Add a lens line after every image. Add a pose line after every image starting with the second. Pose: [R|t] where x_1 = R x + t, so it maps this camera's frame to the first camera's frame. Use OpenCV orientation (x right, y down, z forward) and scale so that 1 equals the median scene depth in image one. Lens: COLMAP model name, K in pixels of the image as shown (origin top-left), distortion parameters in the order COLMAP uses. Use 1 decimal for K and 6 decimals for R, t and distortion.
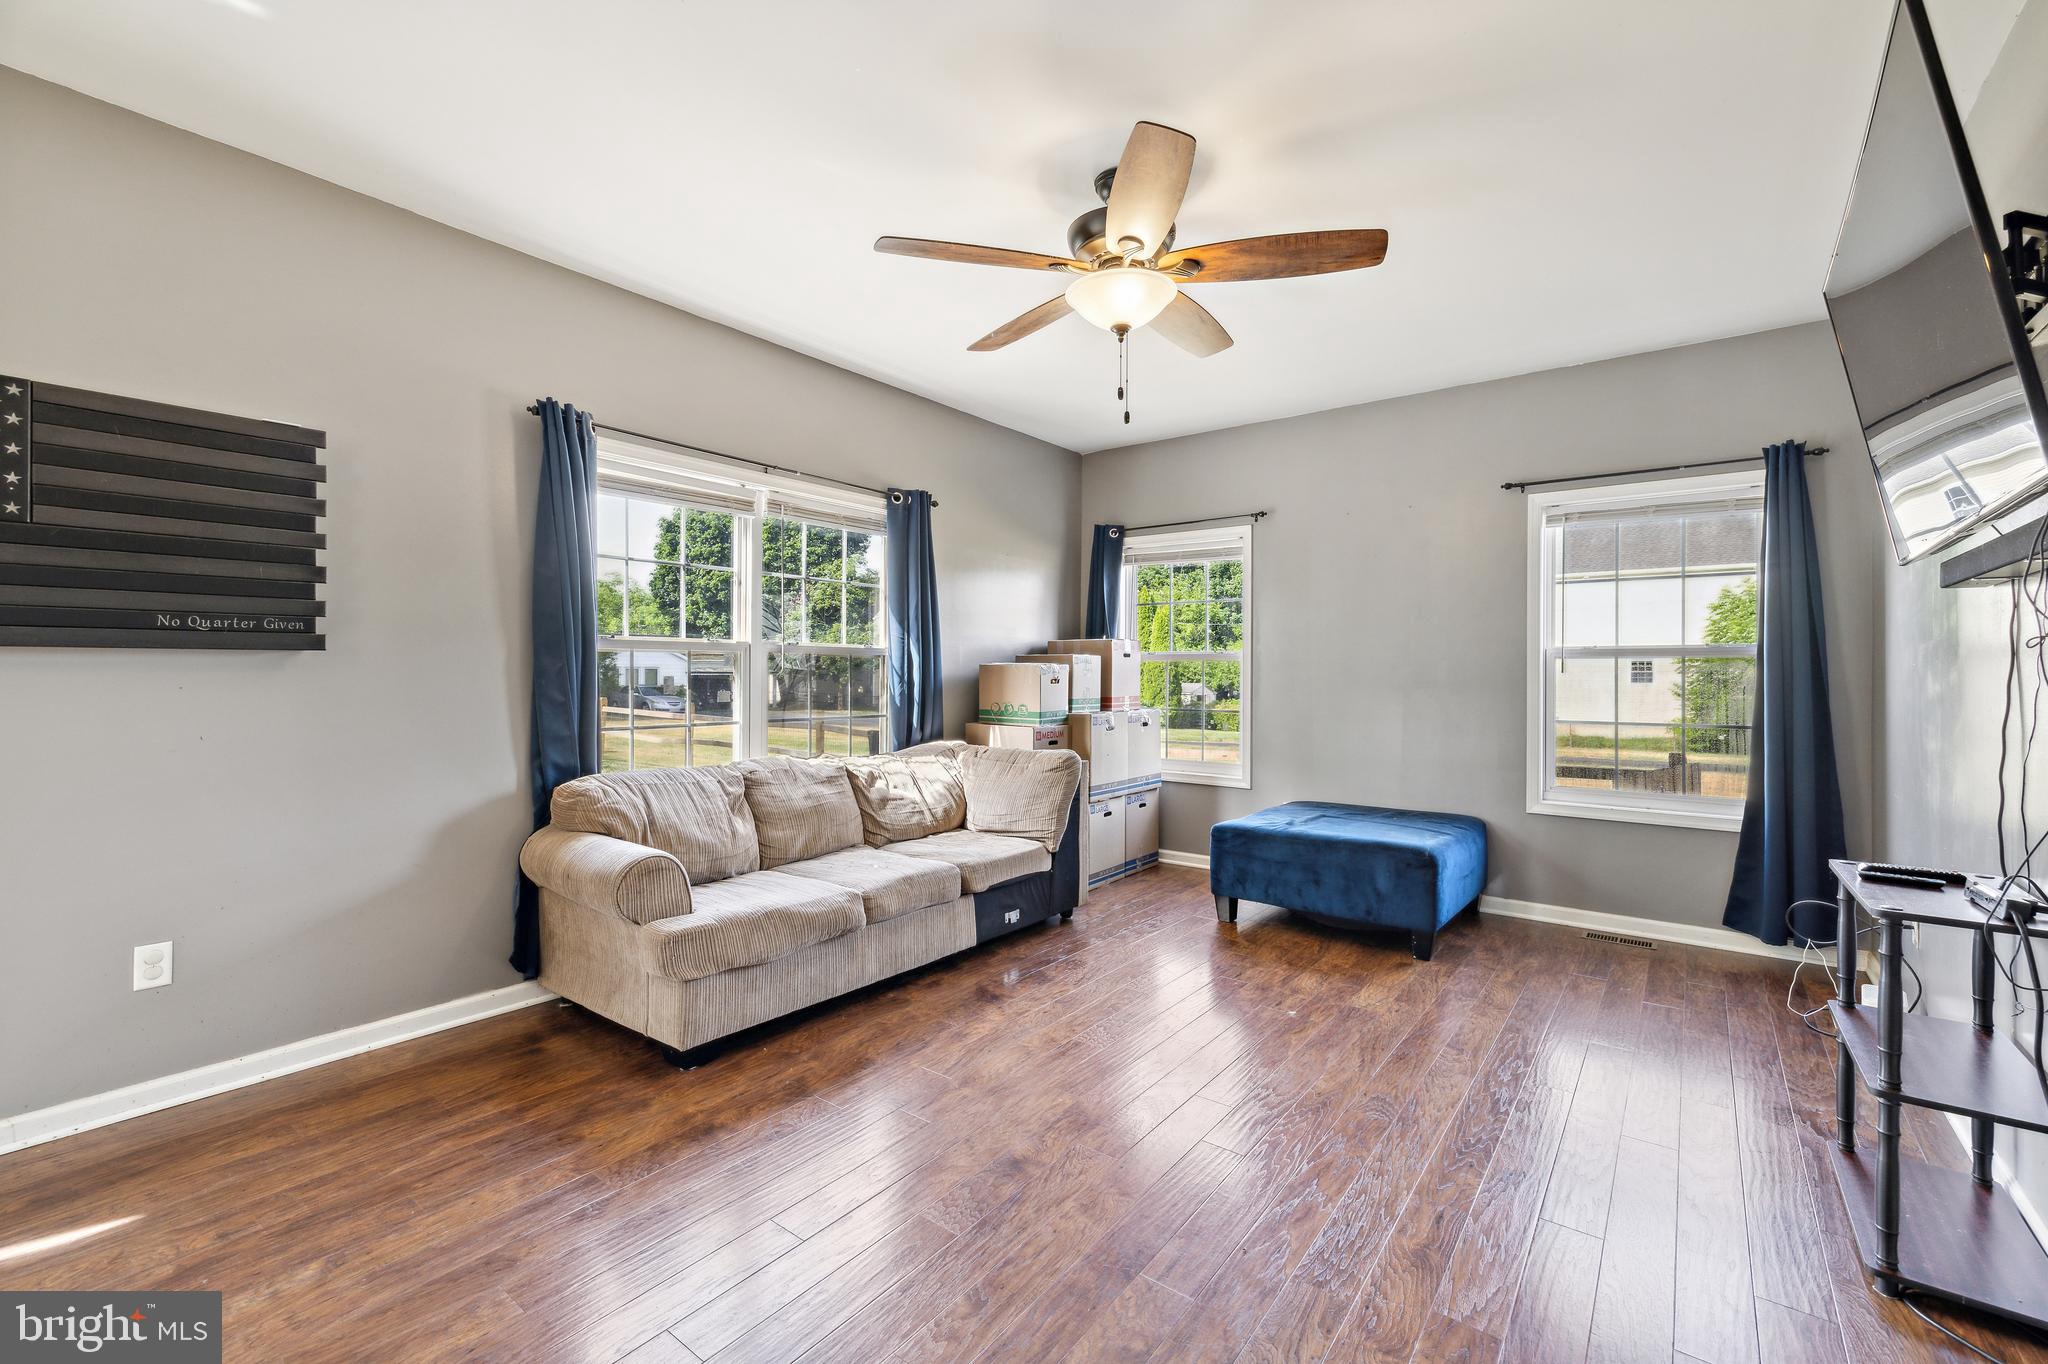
lens RADIAL K [[866.9, 0, 1031.7], [0, 866.9, 678.9], [0, 0, 1]] dist [-0.003084, 0.000146]
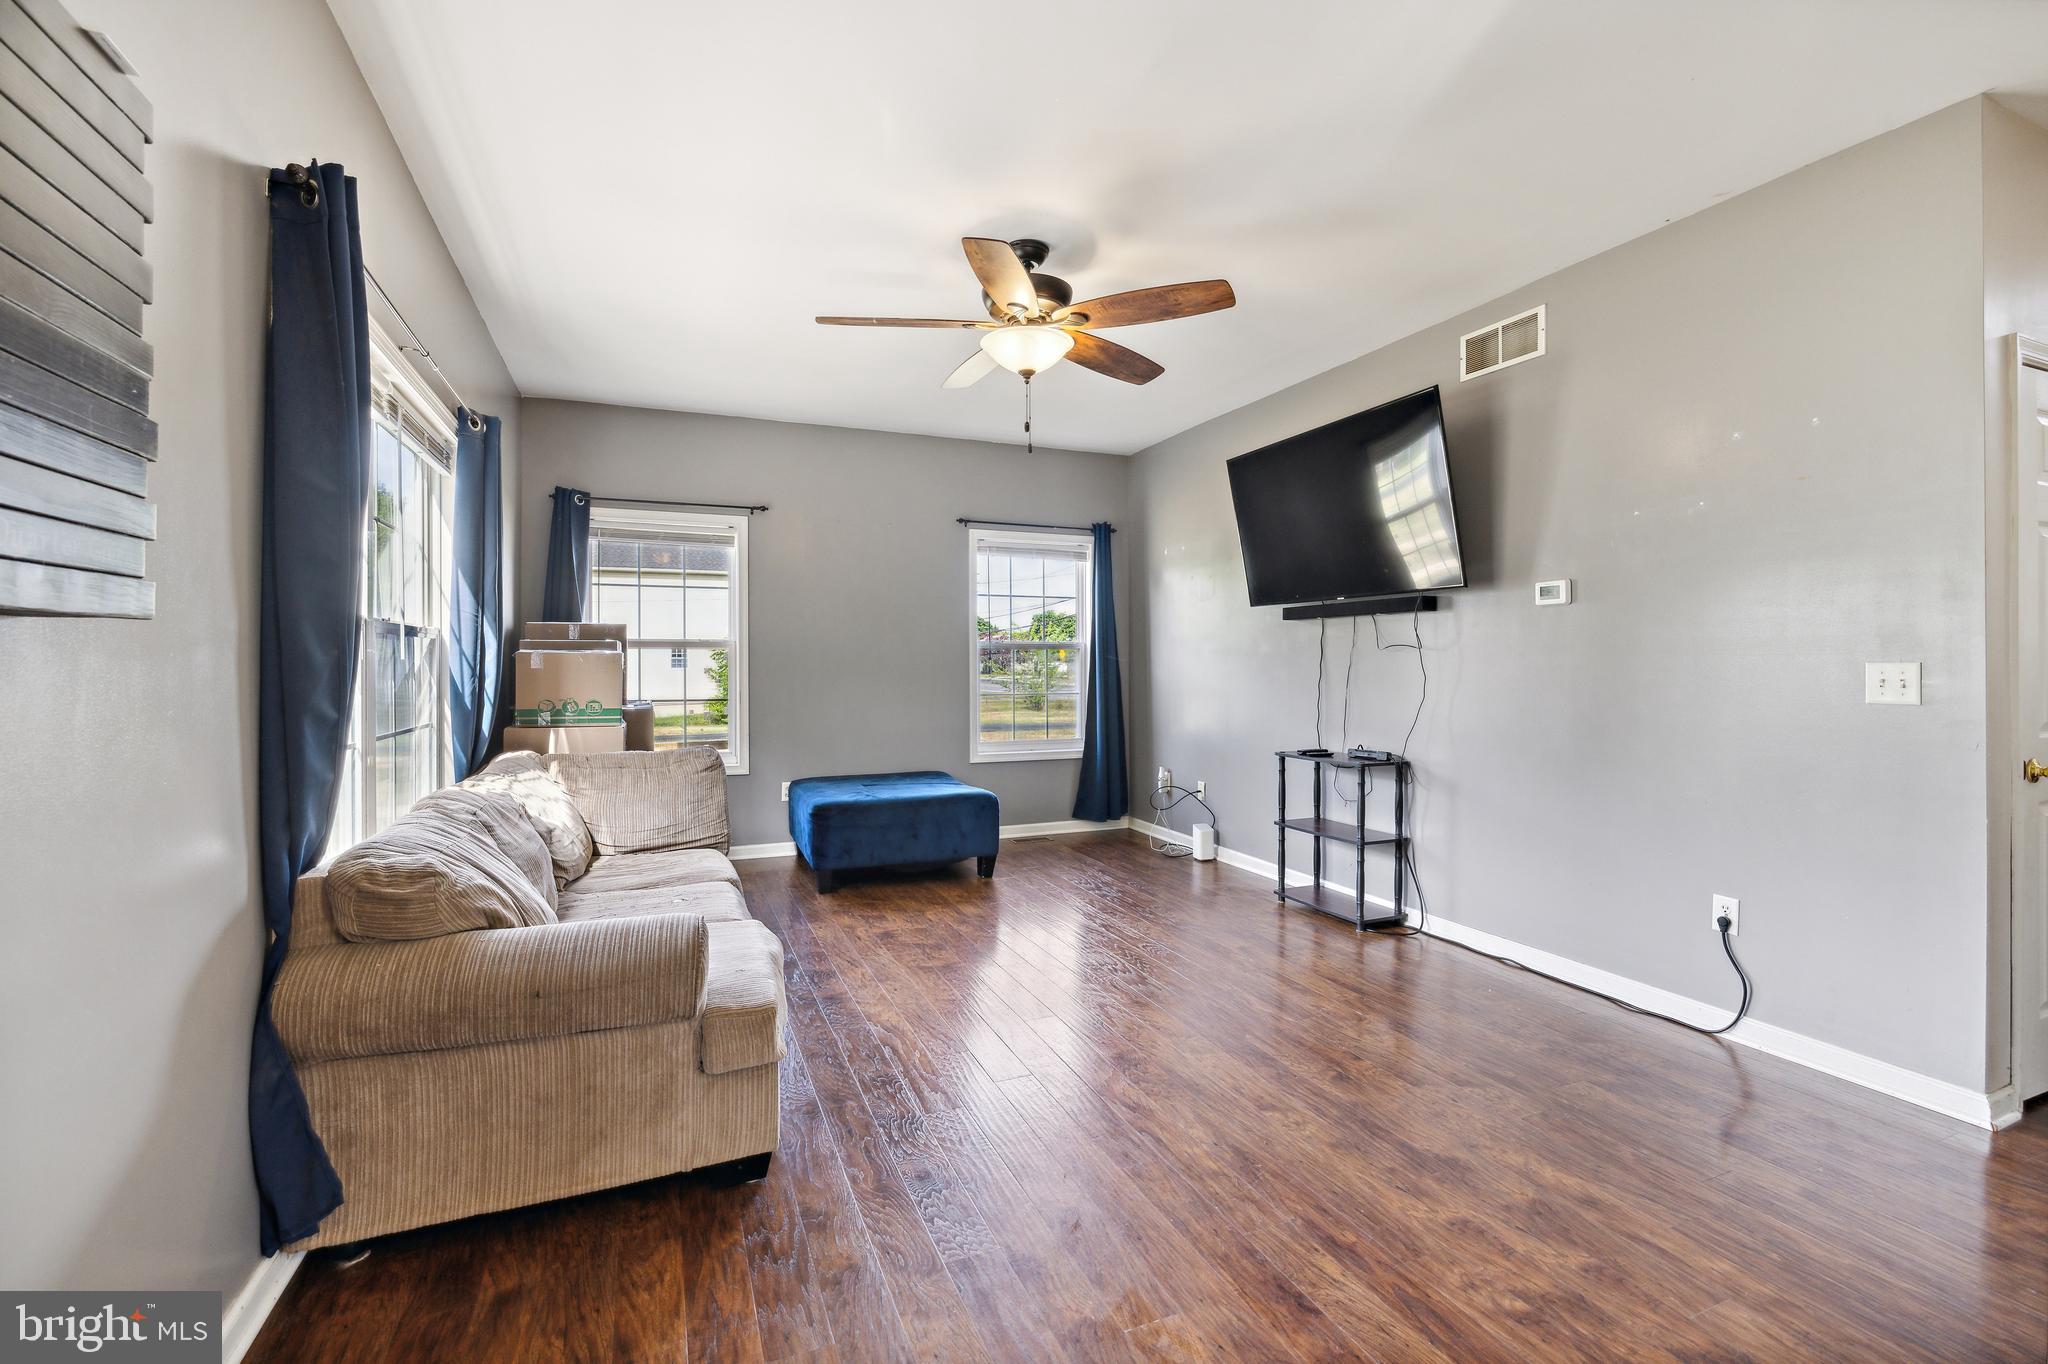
lens RADIAL K [[866.9, 0, 1026.4], [0, 866.9, 666.4], [0, 0, 1]] dist [-0.003084, 0.000146]
pose [[0.505169, -0.009995, 0.862962, -0.576229], [0.009739, 0.999935, 0.005880, -0.004424], [-0.862965, 0.005434, 0.505234, 0.246504]]
